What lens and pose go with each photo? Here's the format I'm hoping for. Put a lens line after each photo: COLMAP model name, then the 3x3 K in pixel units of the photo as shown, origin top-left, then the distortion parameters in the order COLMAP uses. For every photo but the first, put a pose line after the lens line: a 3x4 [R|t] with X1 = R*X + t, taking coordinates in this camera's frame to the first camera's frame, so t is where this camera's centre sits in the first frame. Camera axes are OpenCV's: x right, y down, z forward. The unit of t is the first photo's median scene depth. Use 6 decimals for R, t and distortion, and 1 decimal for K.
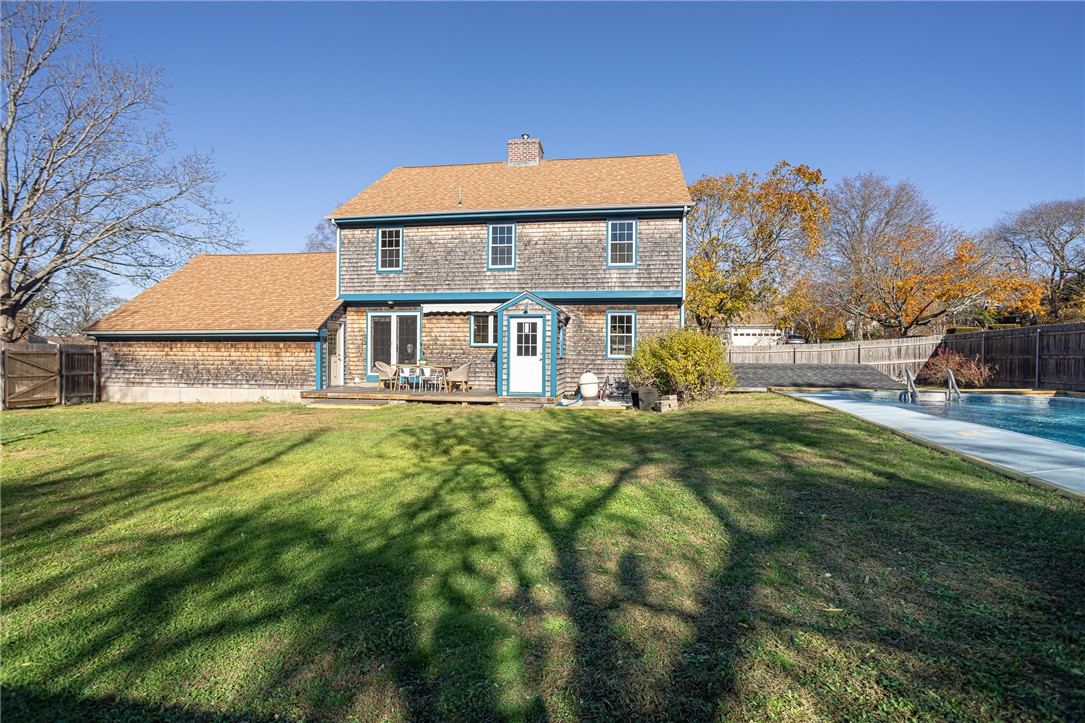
lens RADIAL K [[524.8, 0, 500.7], [0, 524.8, 363.4], [0, 0, 1]] dist [-0.001357, 0.001260]
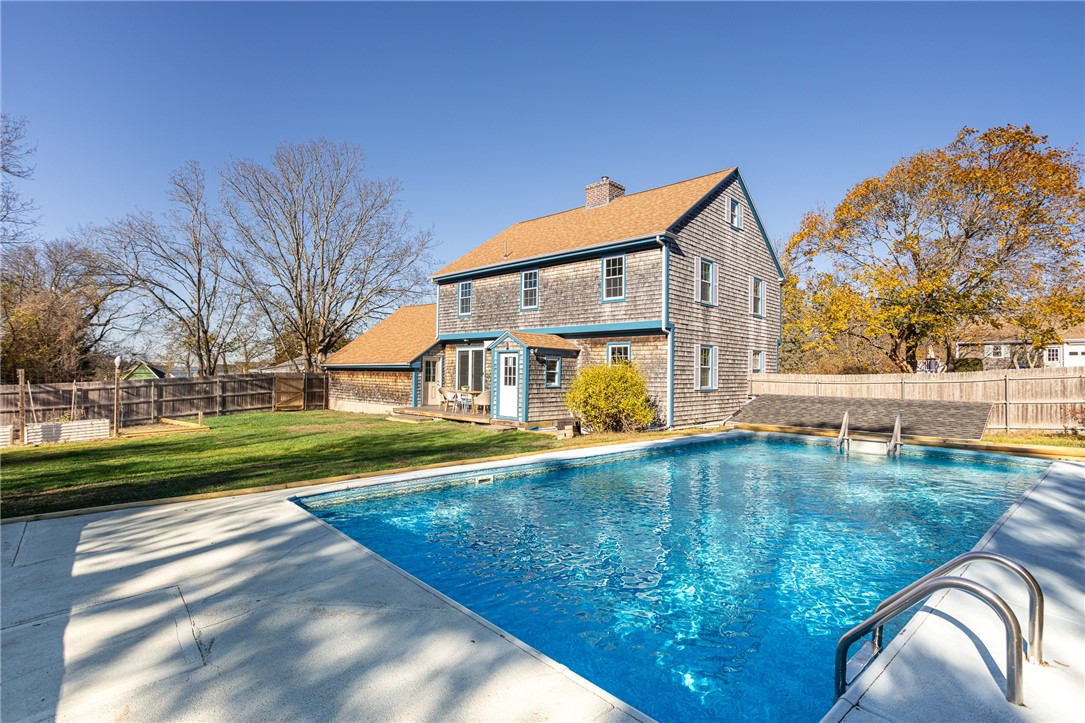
lens RADIAL K [[524.8, 0, 500.7], [0, 524.8, 363.4], [0, 0, 1]] dist [-0.001357, 0.001260]
pose [[0.814819, -0.006838, -0.579675, 0.601654], [-0.014119, 0.999400, -0.031635, -0.022375], [0.579543, 0.033962, 0.814233, 0.027510]]
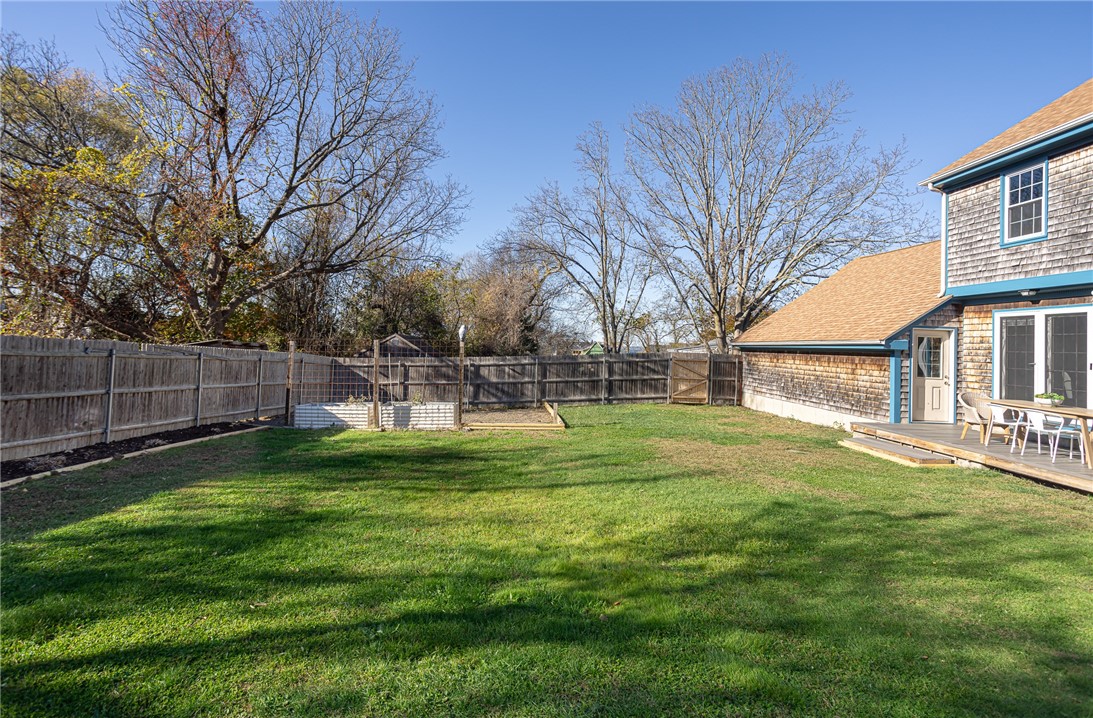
lens RADIAL K [[516.6, 0, 546.9], [0, 516.6, 322.4], [0, 0, 1]] dist [-0.048645, 0.030528]
pose [[0.244577, -0.039356, -0.968831, 0.212803], [-0.049254, 0.997382, -0.052949, -0.027399], [0.968378, 0.060669, 0.241998, 0.352570]]
